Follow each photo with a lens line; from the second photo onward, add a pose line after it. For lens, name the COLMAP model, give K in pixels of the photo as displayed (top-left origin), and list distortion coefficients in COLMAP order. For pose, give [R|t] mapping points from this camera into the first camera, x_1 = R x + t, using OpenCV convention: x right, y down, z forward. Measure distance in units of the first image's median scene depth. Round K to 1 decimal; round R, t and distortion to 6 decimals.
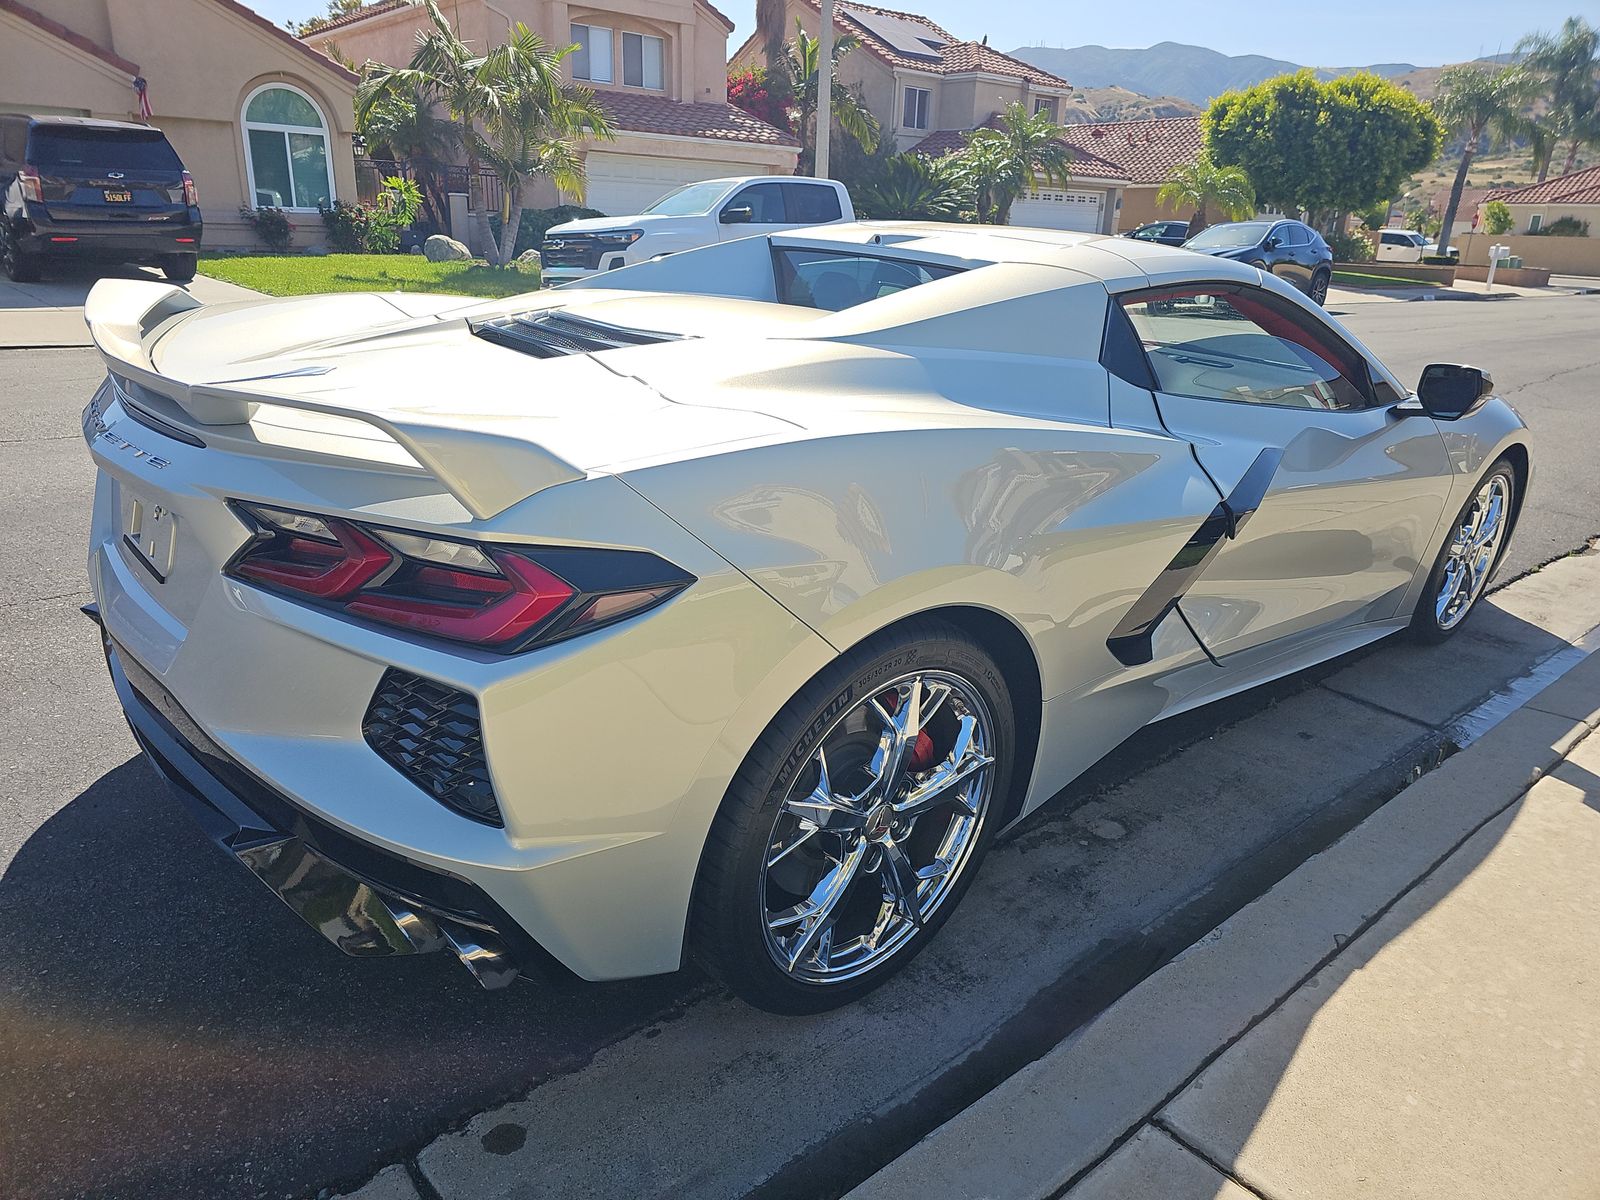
lens RADIAL K [[1060.3, 0, 802.0], [0, 1060.3, 595.8], [0, 0, 1]] dist [0.023466, -0.024079]
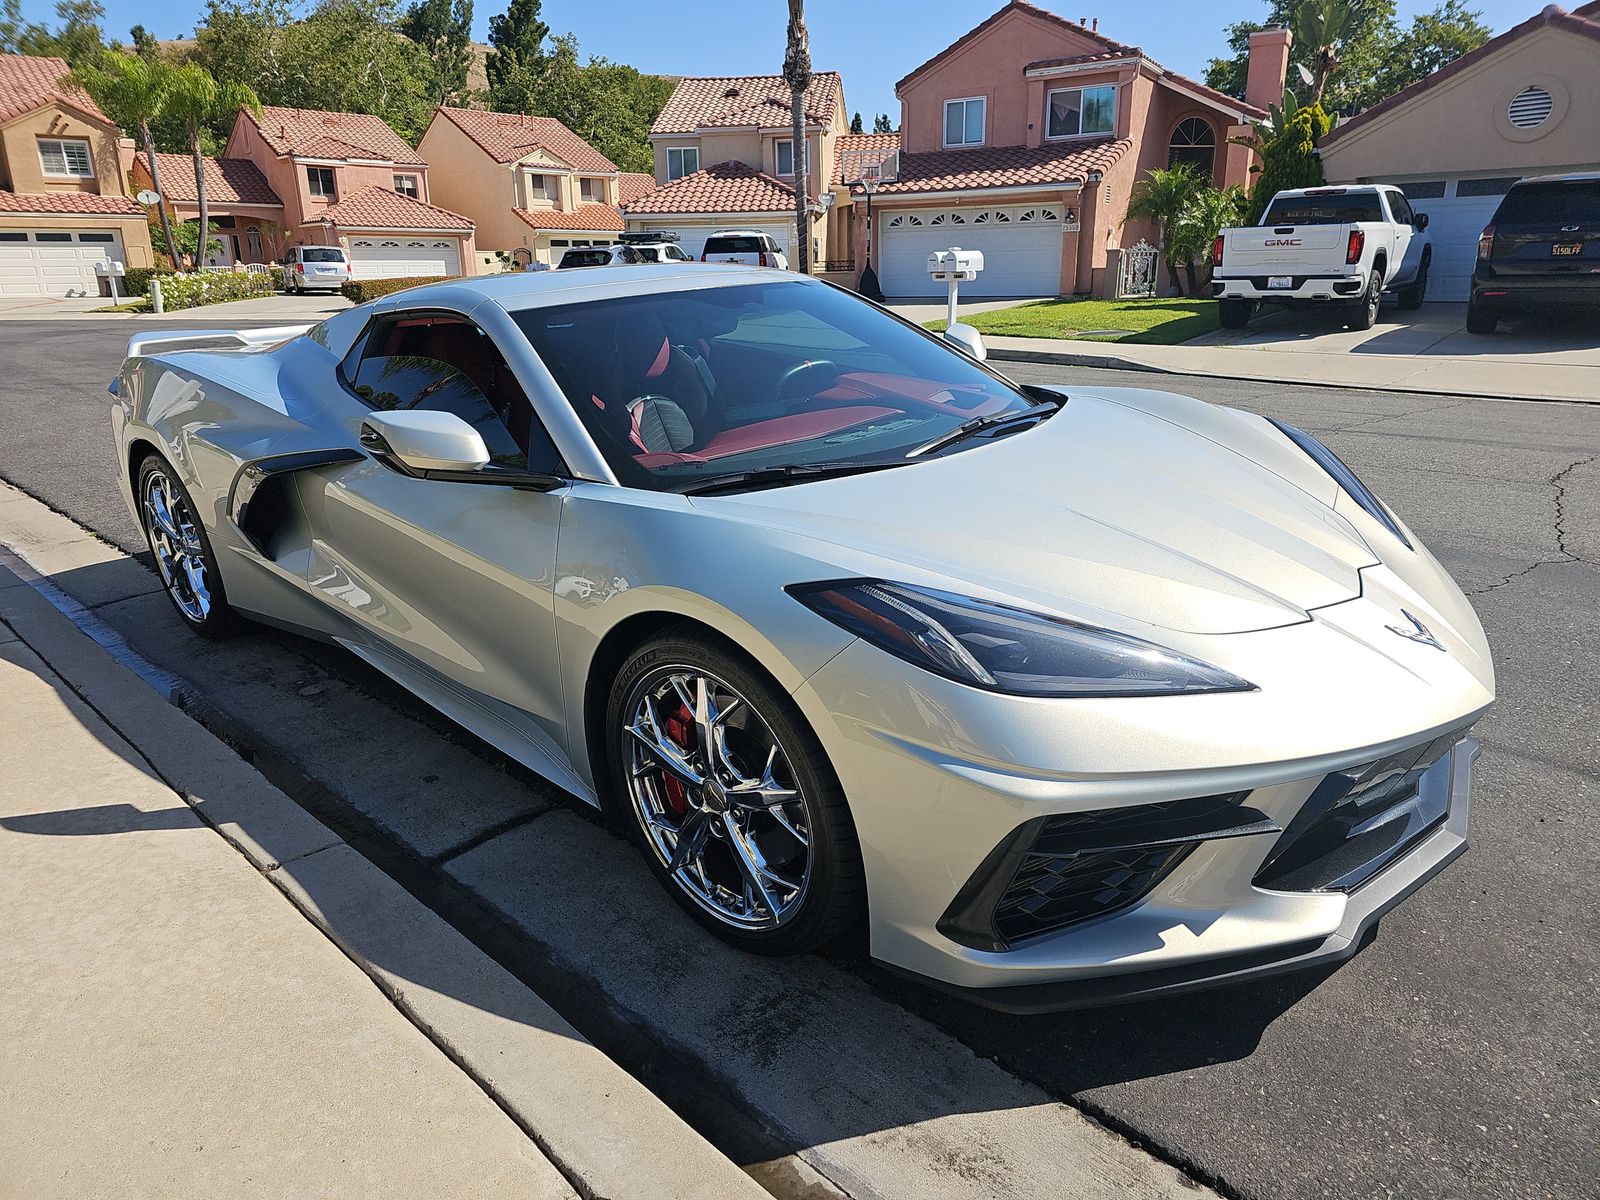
lens RADIAL K [[1060.3, 0, 799.5], [0, 1060.3, 602.2], [0, 0, 1]] dist [0.023466, -0.024079]
pose [[0.099427, 0.268817, -0.958046, 1.416161], [-0.311896, 0.922715, 0.226535, -0.346528], [0.944900, 0.276287, 0.175585, 1.125772]]
